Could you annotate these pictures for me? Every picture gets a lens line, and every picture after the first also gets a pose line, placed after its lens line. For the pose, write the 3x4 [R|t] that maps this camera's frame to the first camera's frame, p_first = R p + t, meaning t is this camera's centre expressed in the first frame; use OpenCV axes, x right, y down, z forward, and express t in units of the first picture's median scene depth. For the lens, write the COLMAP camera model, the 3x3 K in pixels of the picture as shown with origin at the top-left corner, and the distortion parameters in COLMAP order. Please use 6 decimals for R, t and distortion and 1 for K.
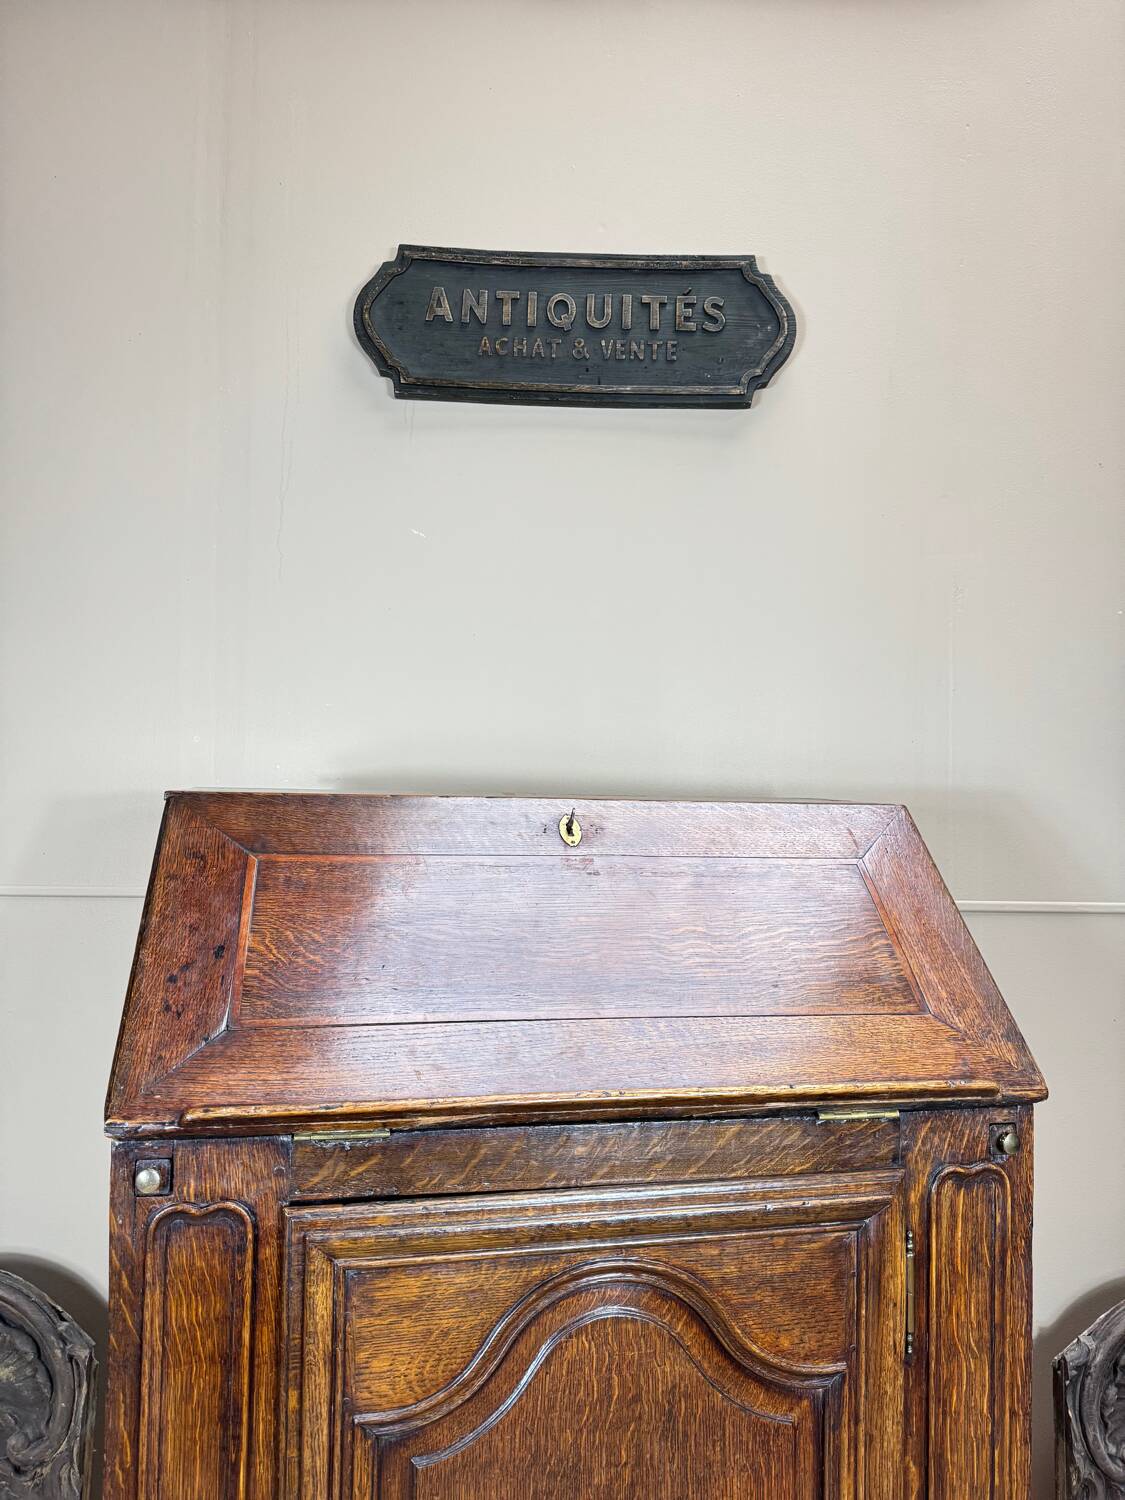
lens RADIAL K [[1005.7, 0, 597.4], [0, 1005.7, 745.4], [0, 0, 1]] dist [0.059689, -0.075875]
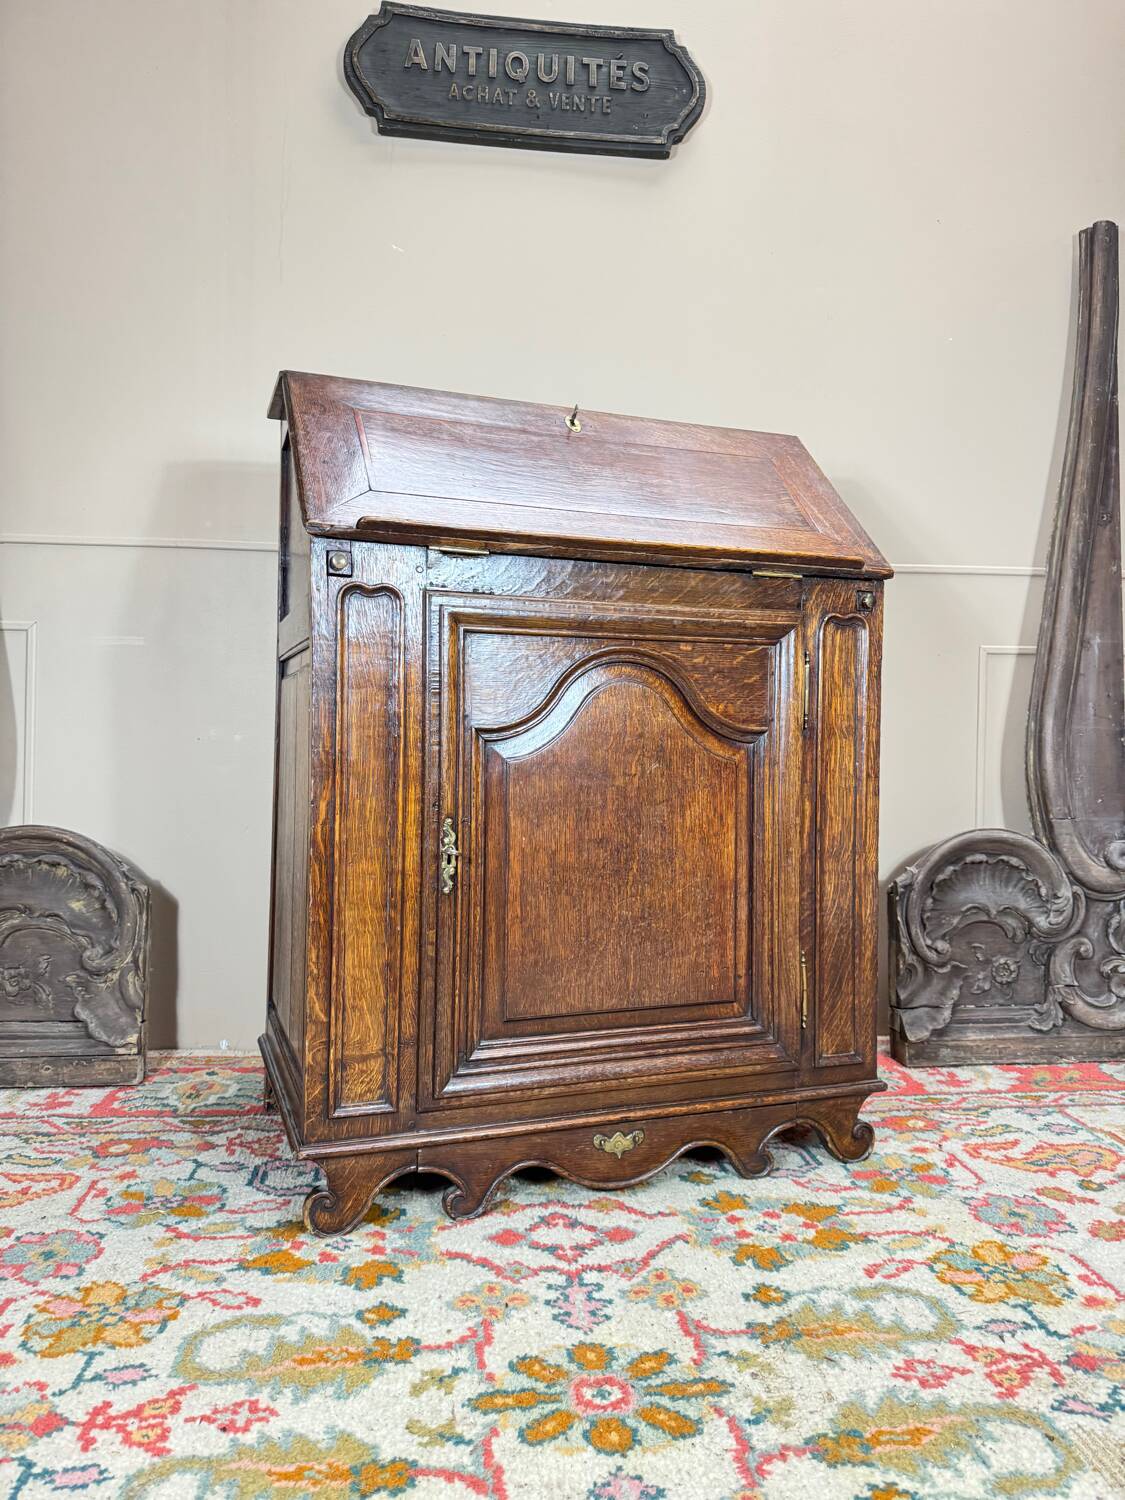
lens RADIAL K [[1063.8, 0, 557.2], [0, 1063.8, 750.0], [0, 0, 1]] dist [-0.000525, -0.008197]
pose [[0.991868, -0.014295, 0.126463, -0.268526], [0.004704, 0.997111, 0.075814, 0.490548], [-0.127182, -0.074603, 0.989070, -0.547709]]
